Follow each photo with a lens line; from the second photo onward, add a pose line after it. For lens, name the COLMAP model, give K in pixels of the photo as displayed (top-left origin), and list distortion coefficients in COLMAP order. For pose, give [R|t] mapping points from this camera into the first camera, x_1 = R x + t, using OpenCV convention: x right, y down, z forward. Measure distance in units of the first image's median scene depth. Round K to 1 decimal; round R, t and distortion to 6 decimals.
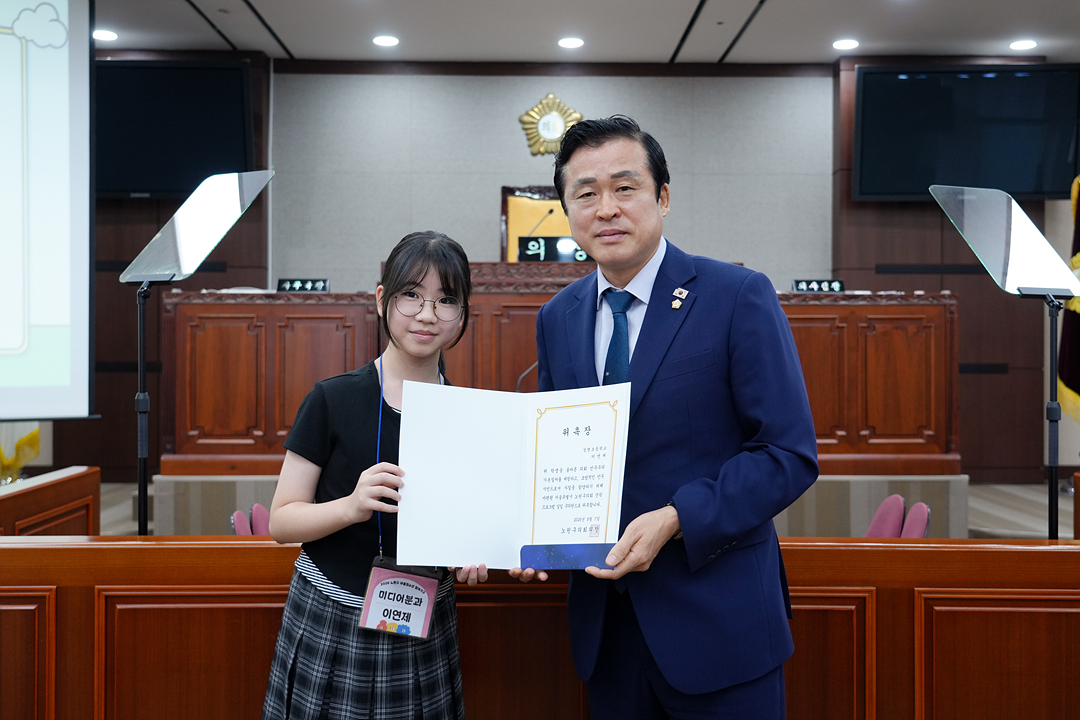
lens RADIAL K [[1101.7, 0, 541.2], [0, 1101.7, 355.0], [0, 0, 1]] dist [0.025722, 0.000000]
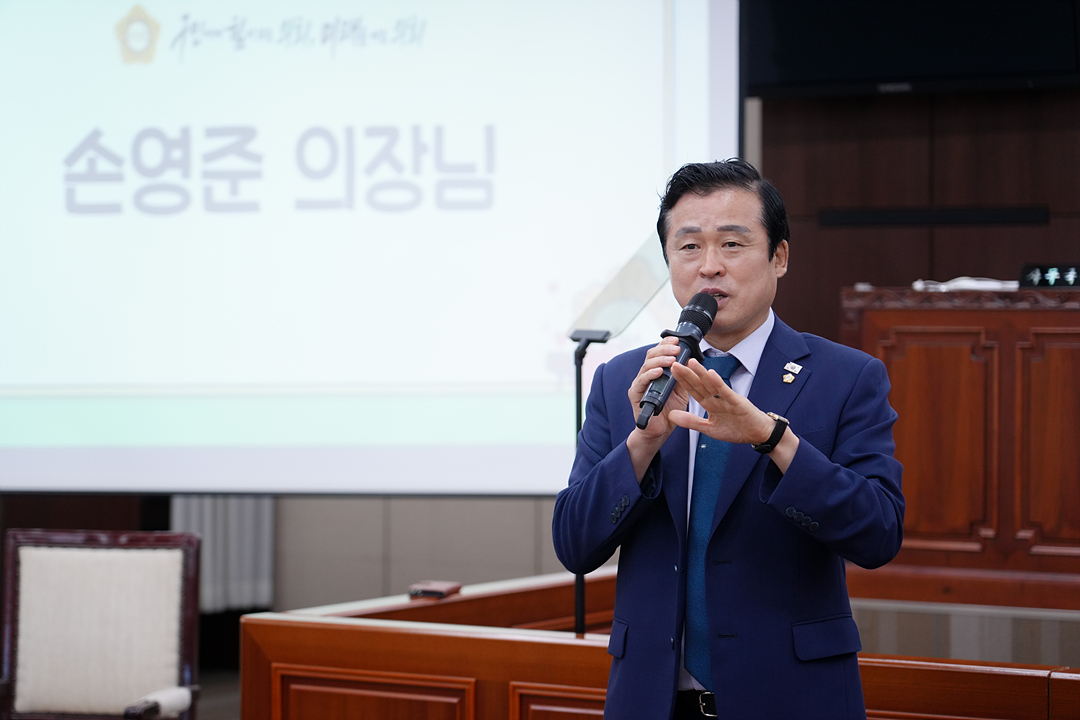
lens RADIAL K [[3174.4, 0, 545.3], [0, 3174.4, 361.6], [0, 0, 1]] dist [-0.013550, 0.000000]
pose [[0.830514, 0.010287, -0.556903, 0.469559], [-0.004492, 0.999921, 0.011771, -0.036888], [0.556980, -0.007275, 0.830494, -0.500774]]
